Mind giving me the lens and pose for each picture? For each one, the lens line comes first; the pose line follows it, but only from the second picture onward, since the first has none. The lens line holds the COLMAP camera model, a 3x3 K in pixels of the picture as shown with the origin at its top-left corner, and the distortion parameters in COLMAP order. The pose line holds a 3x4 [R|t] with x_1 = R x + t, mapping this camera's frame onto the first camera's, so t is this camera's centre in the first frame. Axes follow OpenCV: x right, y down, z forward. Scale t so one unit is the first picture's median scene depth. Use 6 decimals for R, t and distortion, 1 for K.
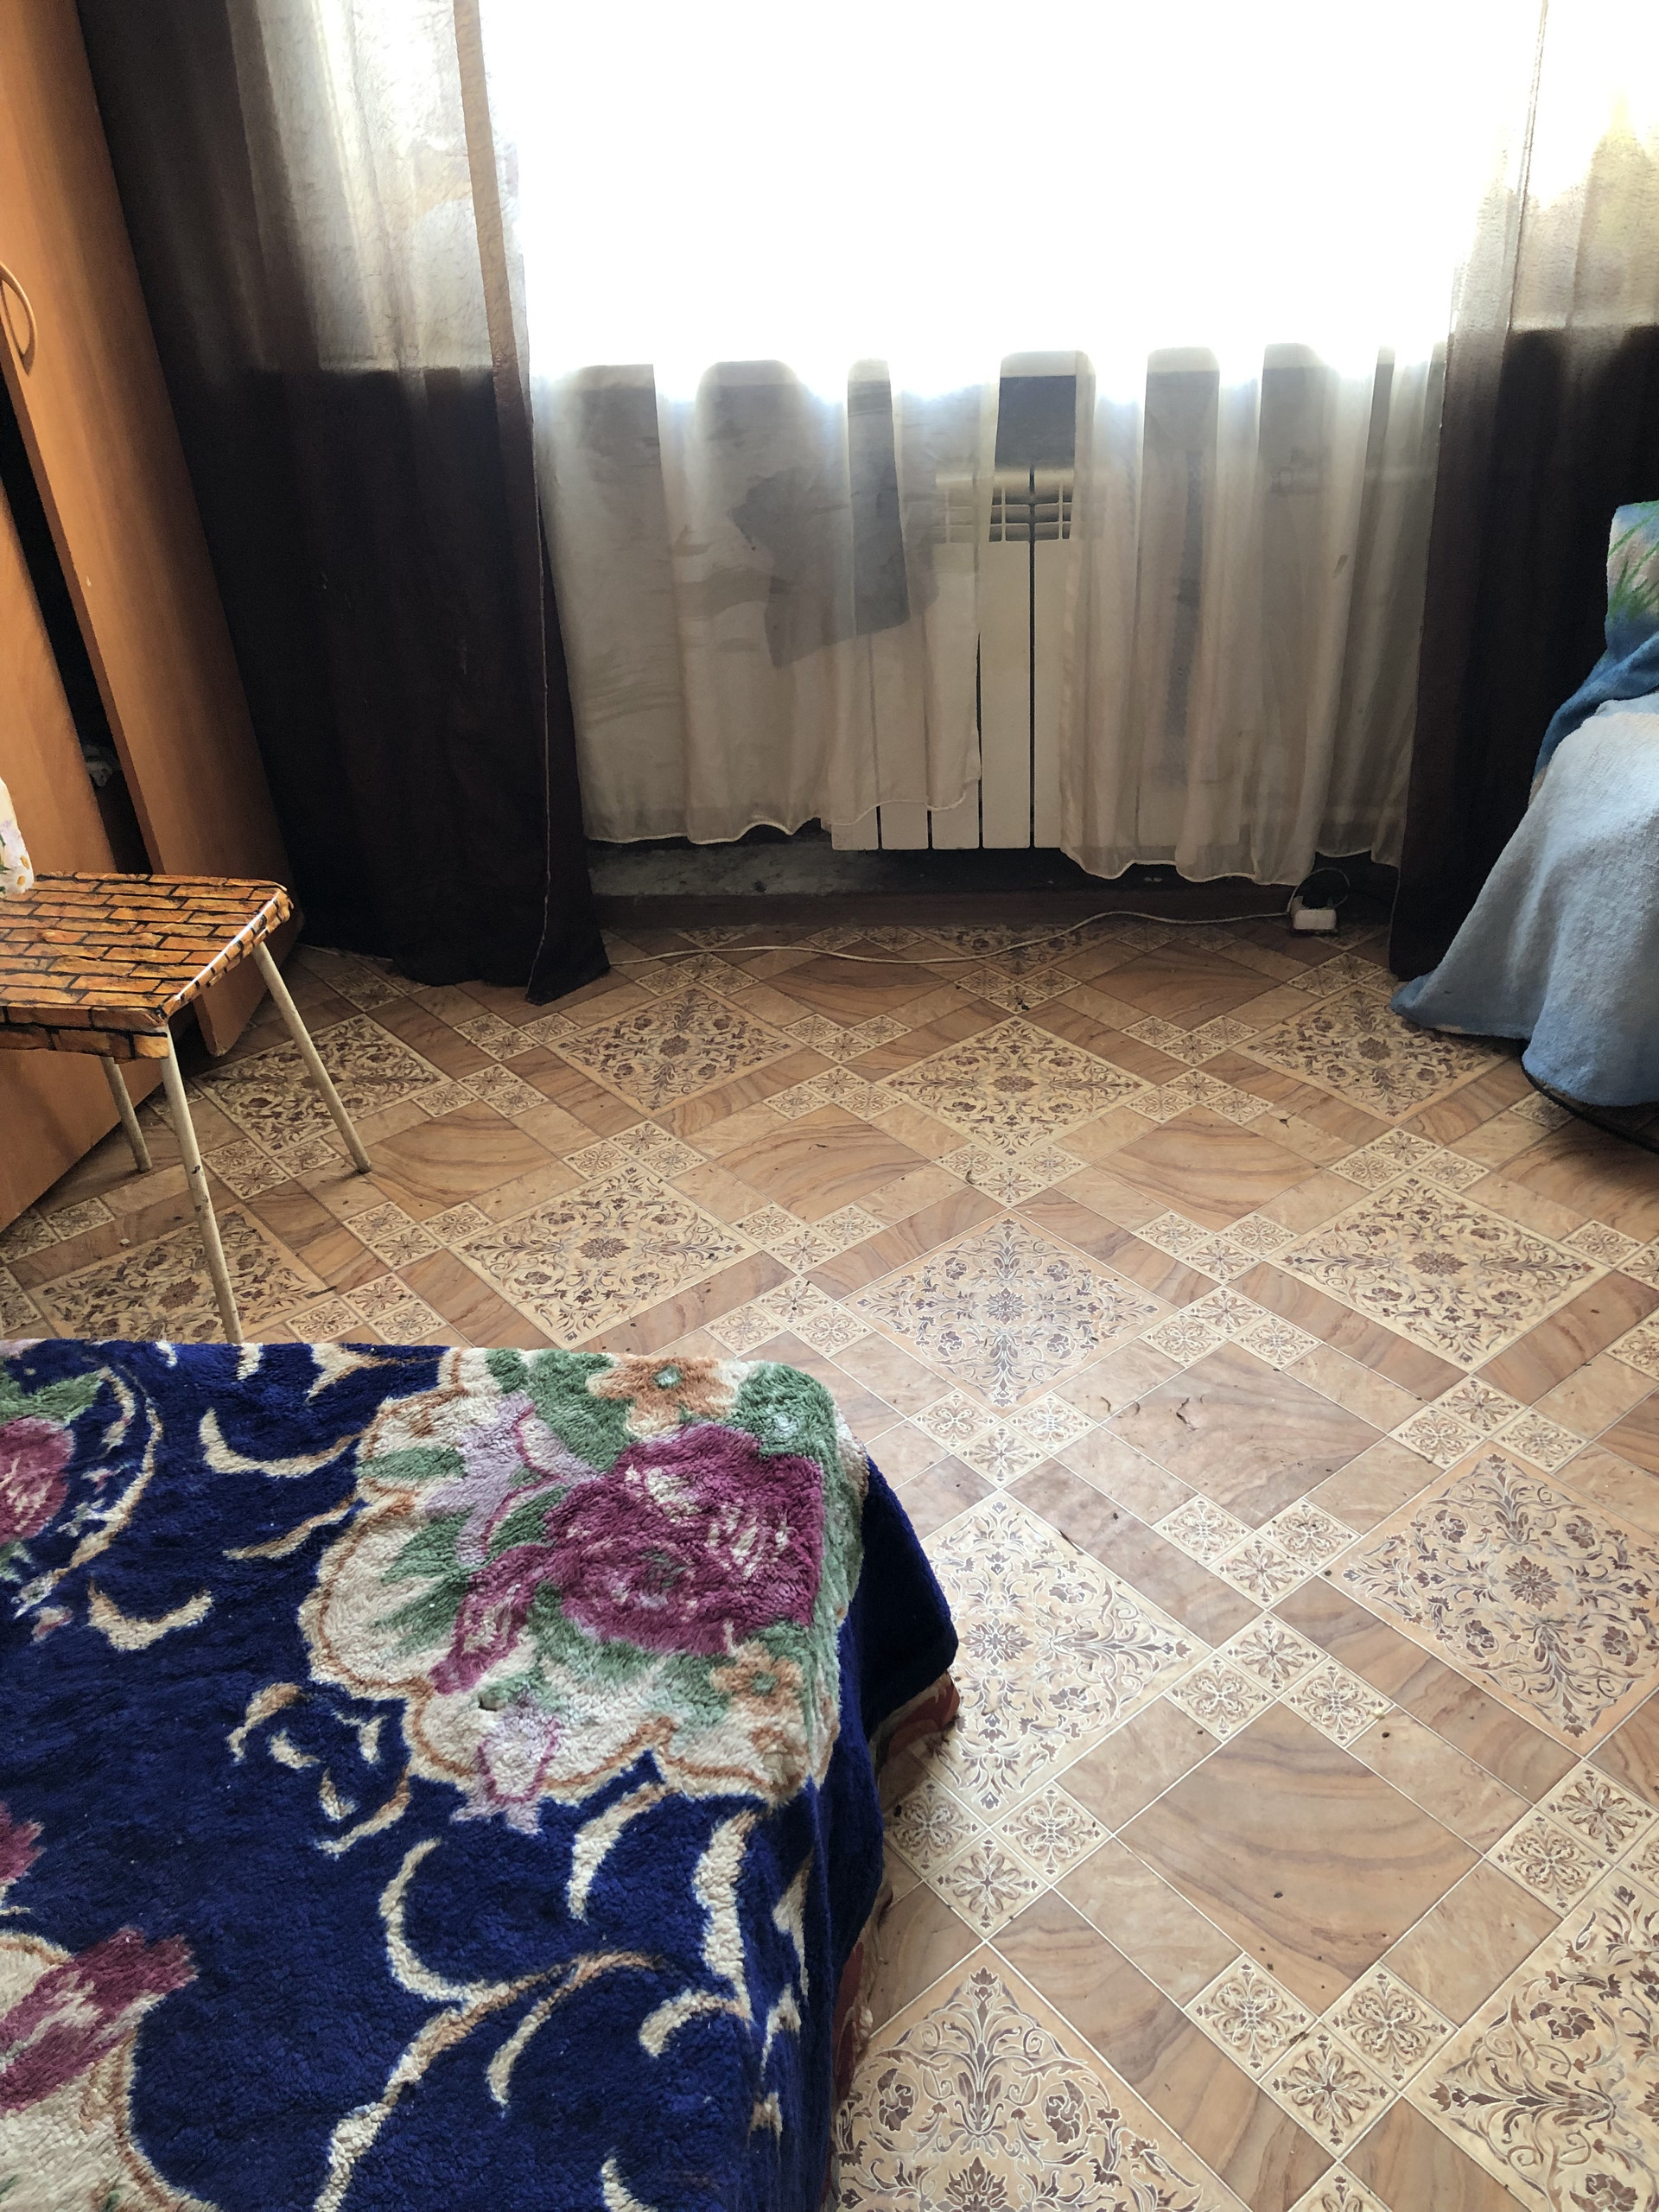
lens RADIAL K [[1803.2, 0, 848.1], [0, 1803.2, 1124.4], [0, 0, 1]] dist [0.024410, -0.023982]
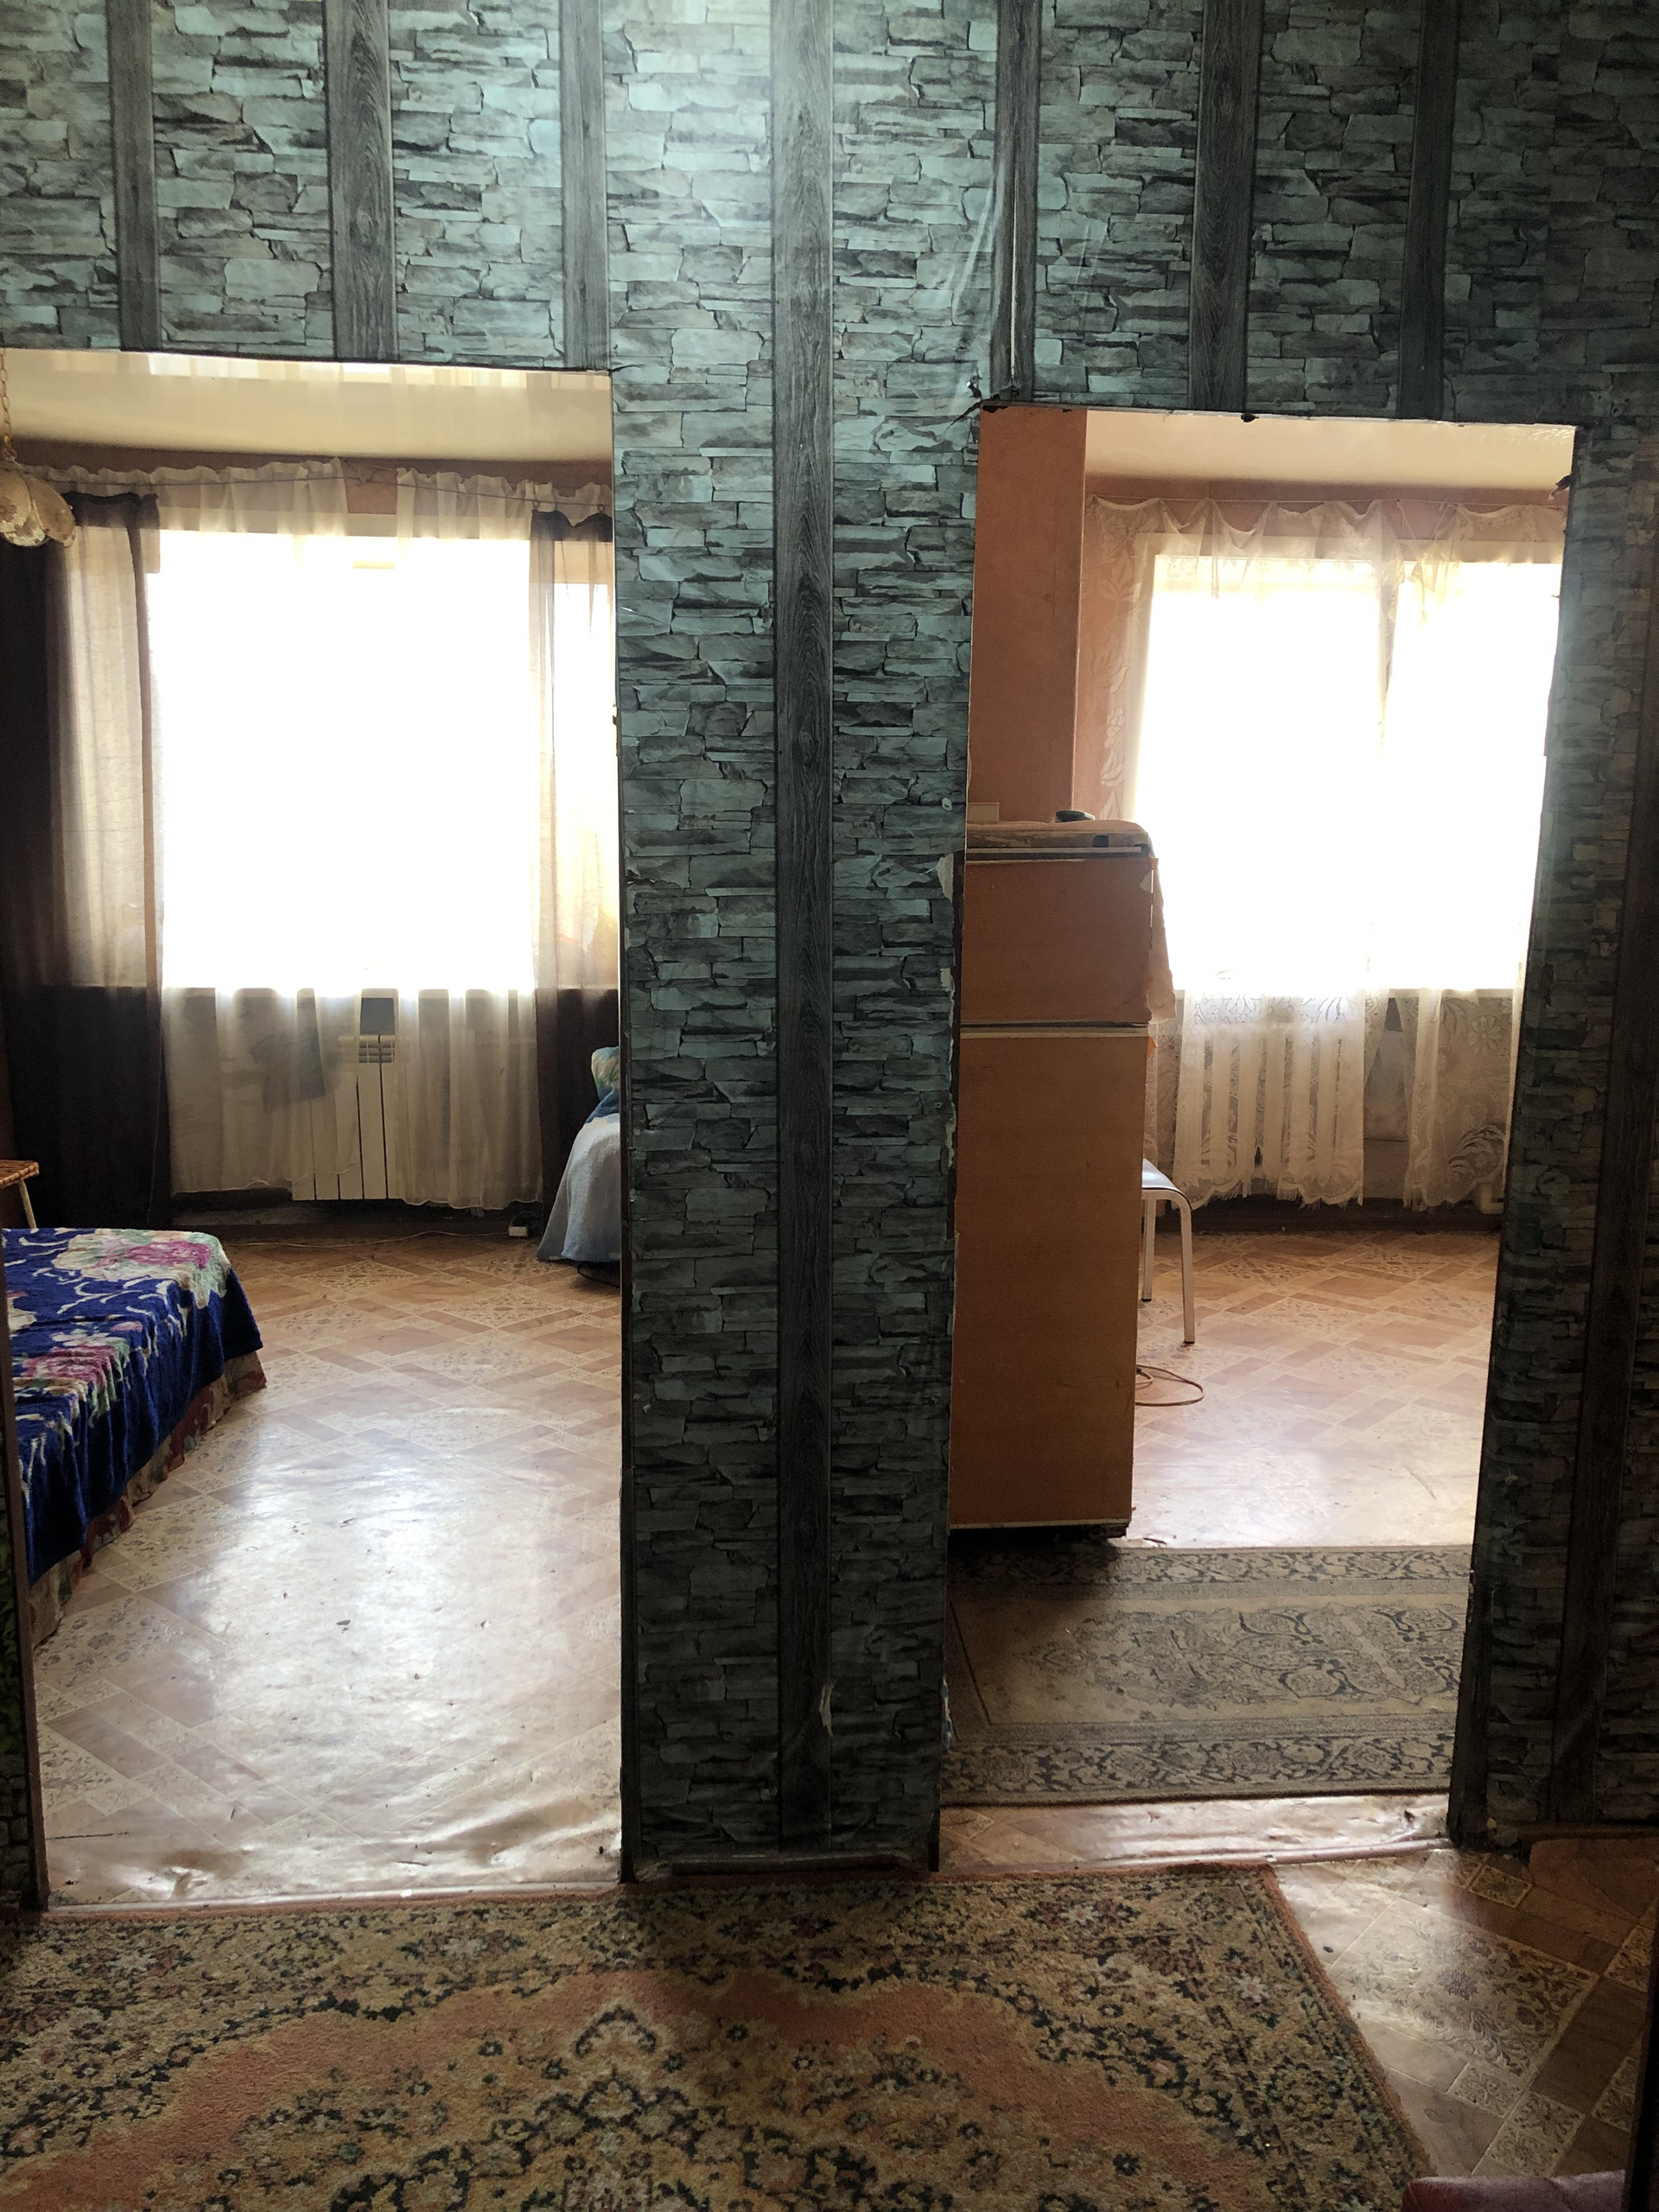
lens RADIAL K [[1803.2, 0, 853.4], [0, 1803.2, 1114.7], [0, 0, 1]] dist [0.024410, -0.023982]
pose [[0.982643, 0.023003, 0.184074, 0.286076], [0.048502, 0.925907, -0.374624, 0.680687], [-0.179053, 0.377050, 0.908721, -1.281663]]
